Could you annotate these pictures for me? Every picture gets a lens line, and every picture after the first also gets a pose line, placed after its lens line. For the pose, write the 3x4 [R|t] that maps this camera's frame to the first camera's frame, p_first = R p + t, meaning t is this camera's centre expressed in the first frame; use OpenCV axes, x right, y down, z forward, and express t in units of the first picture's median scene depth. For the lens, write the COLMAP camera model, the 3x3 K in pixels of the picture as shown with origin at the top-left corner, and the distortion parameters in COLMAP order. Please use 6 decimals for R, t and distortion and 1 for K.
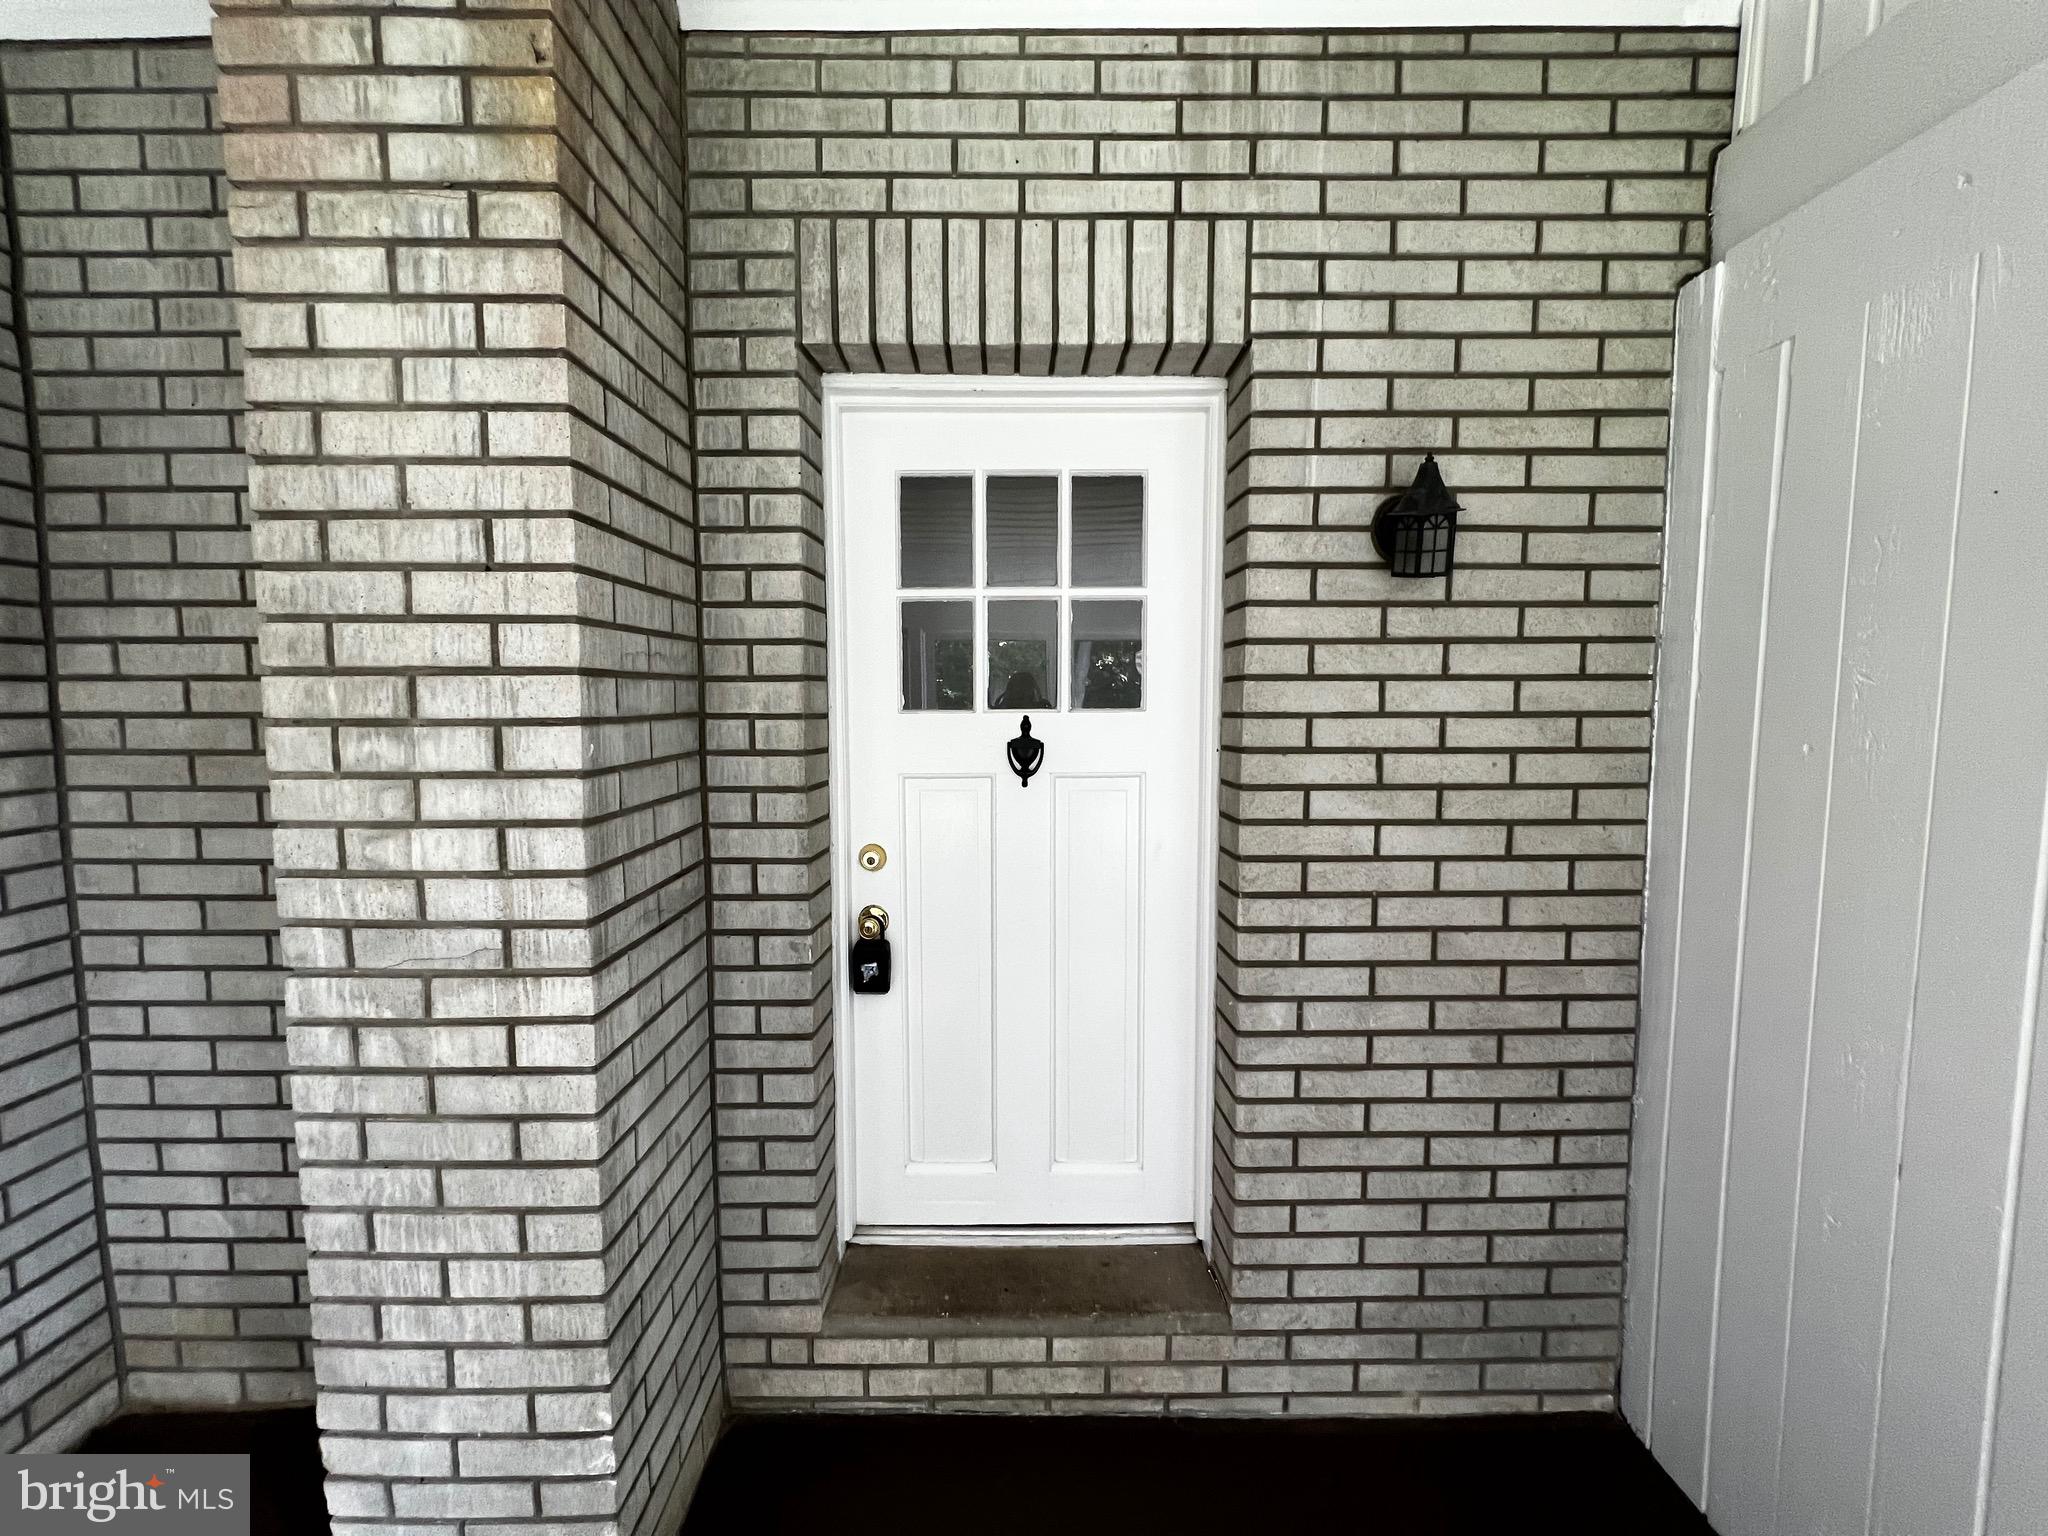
lens RADIAL K [[821.5, 0, 1021.2], [0, 821.5, 764.3], [0, 0, 1]] dist [-0.002355, 0.000293]
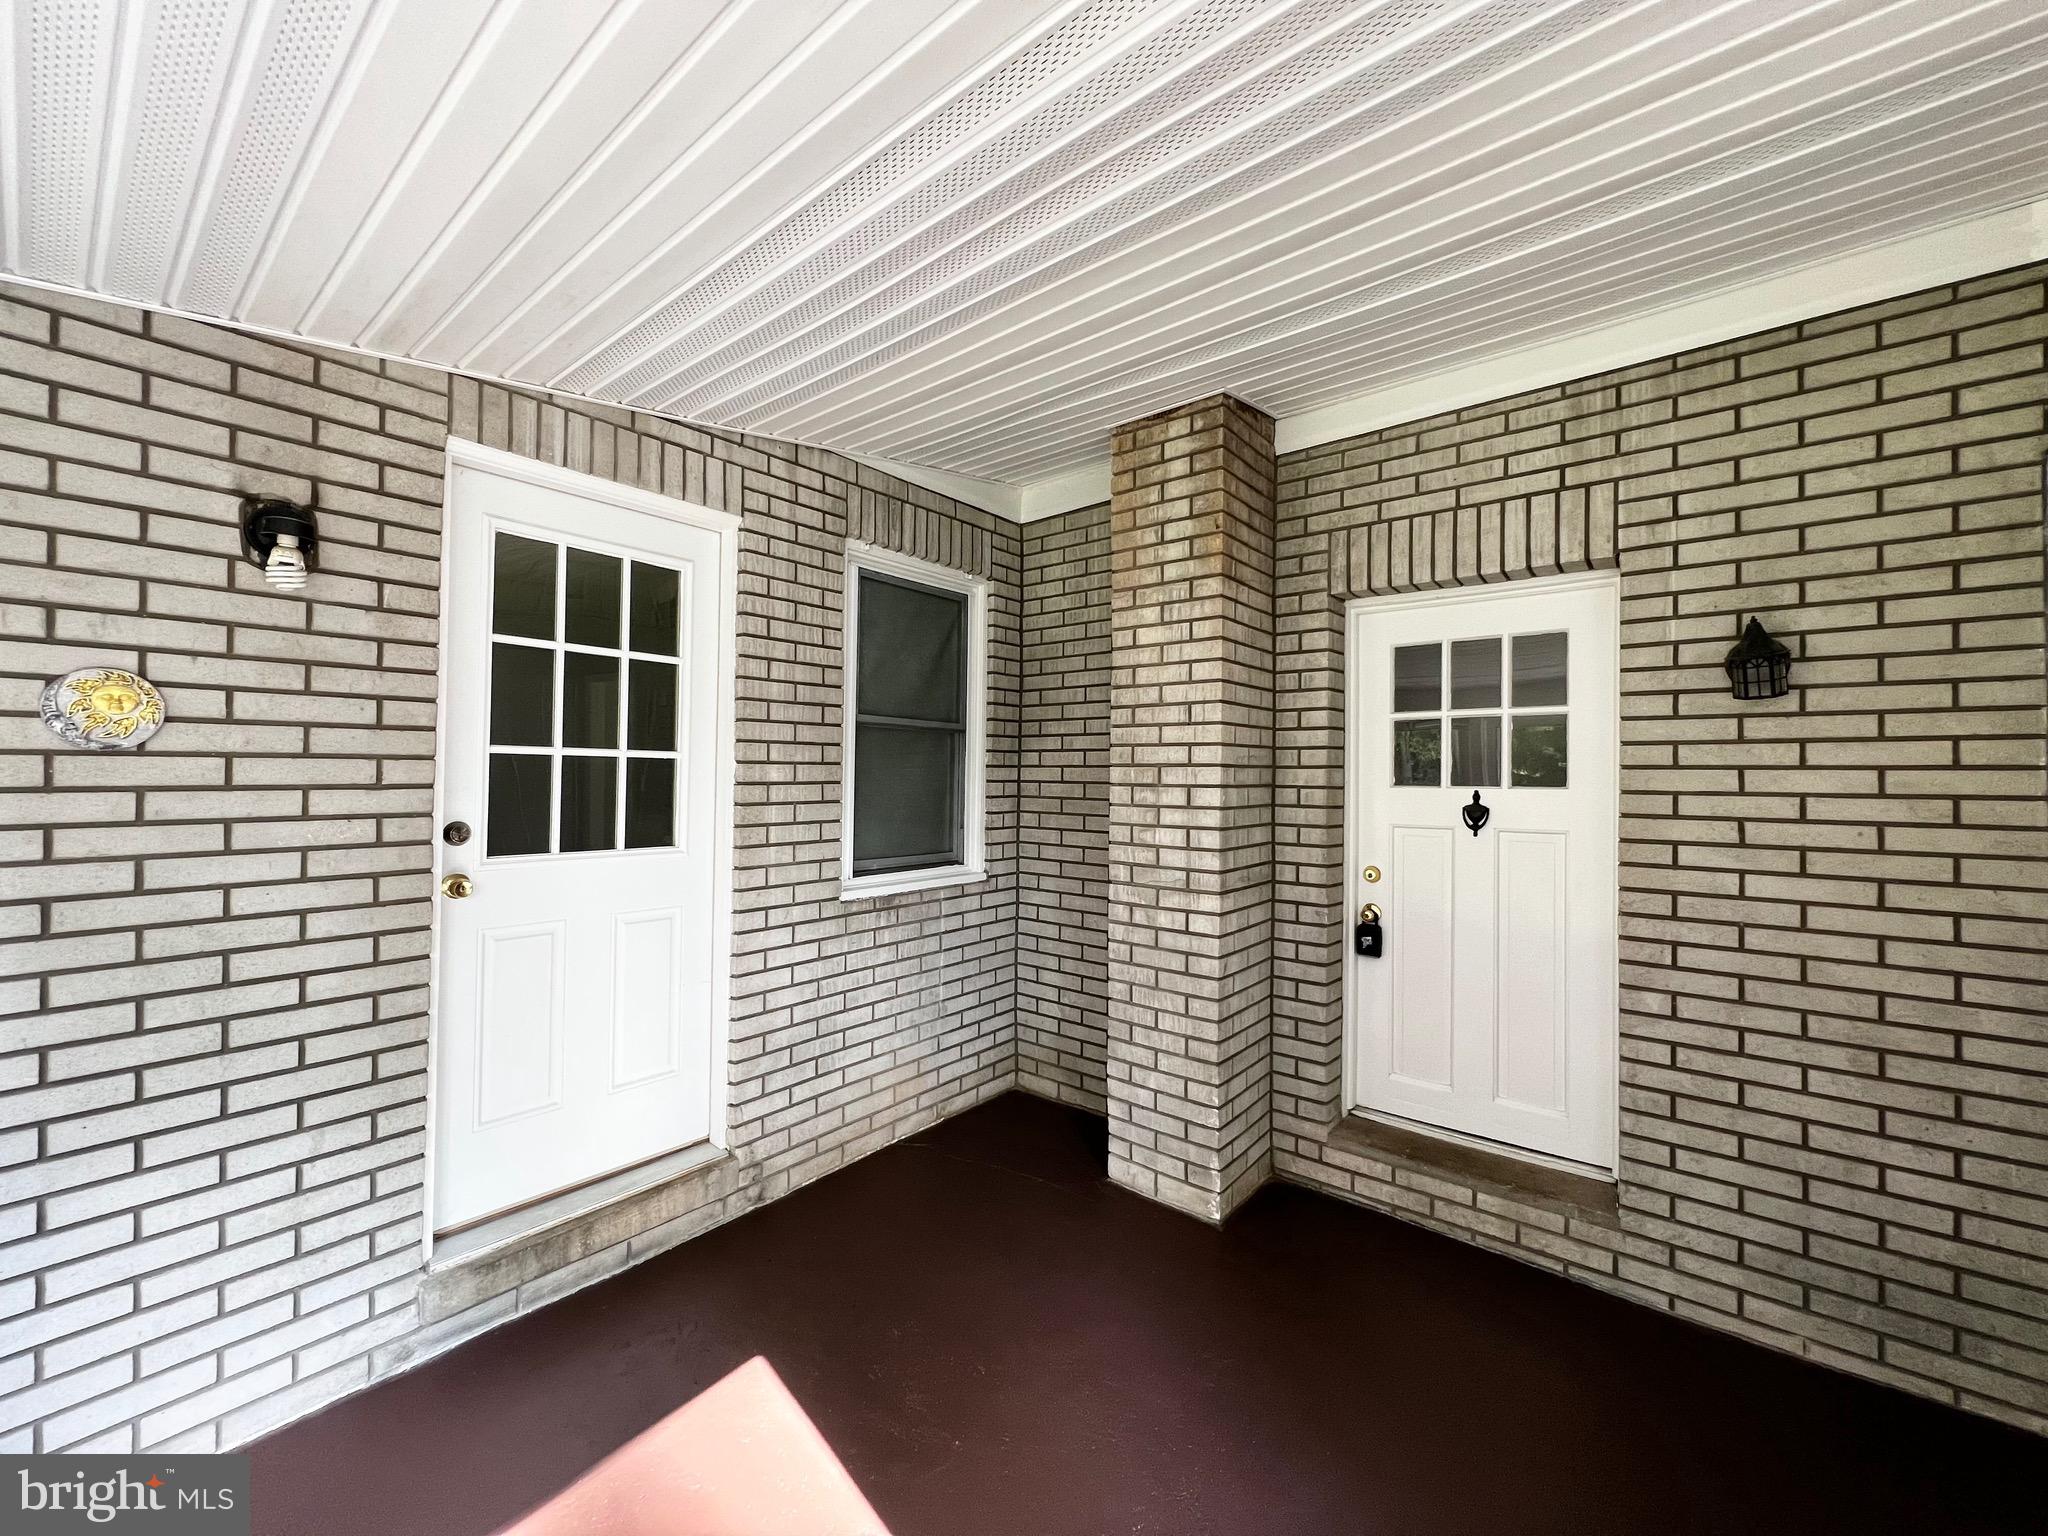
lens RADIAL K [[821.5, 0, 1021.2], [0, 821.5, 764.3], [0, 0, 1]] dist [-0.002355, 0.000293]
pose [[0.766631, 0.000097, -0.642088, 0.413011], [-0.062327, 0.995289, -0.074265, 0.073056], [0.639056, 0.096954, 0.763026, -0.895661]]
